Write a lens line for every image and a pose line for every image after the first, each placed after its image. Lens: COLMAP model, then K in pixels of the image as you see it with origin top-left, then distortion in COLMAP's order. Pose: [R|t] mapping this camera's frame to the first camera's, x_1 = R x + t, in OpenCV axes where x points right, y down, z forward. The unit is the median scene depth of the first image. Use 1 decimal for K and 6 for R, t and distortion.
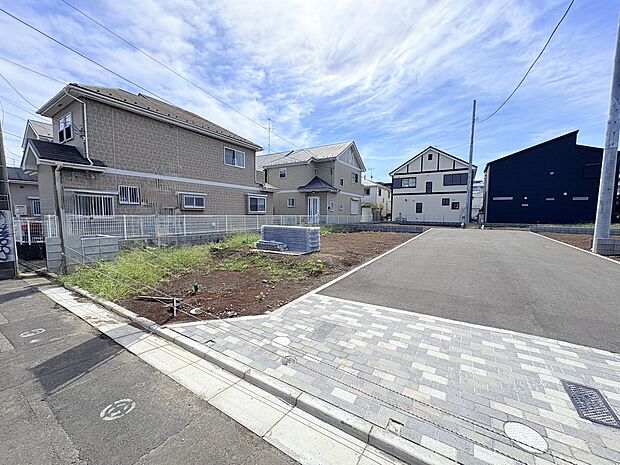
lens RADIAL K [[246.7, 0, 309.7], [0, 246.7, 226.2], [0, 0, 1]] dist [0.001298, 0.000234]
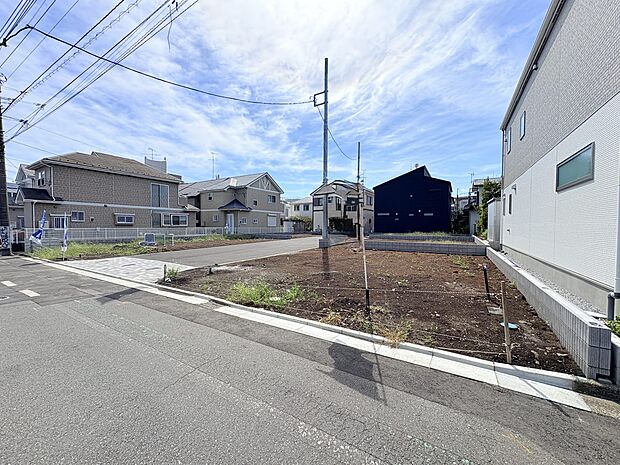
lens RADIAL K [[246.7, 0, 308.7], [0, 246.7, 235.7], [0, 0, 1]] dist [0.001298, 0.000234]
pose [[0.999820, -0.005620, 0.018111, 0.335302], [0.005826, 0.999919, -0.011349, 0.014762], [-0.018046, 0.011452, 0.999772, -0.297506]]
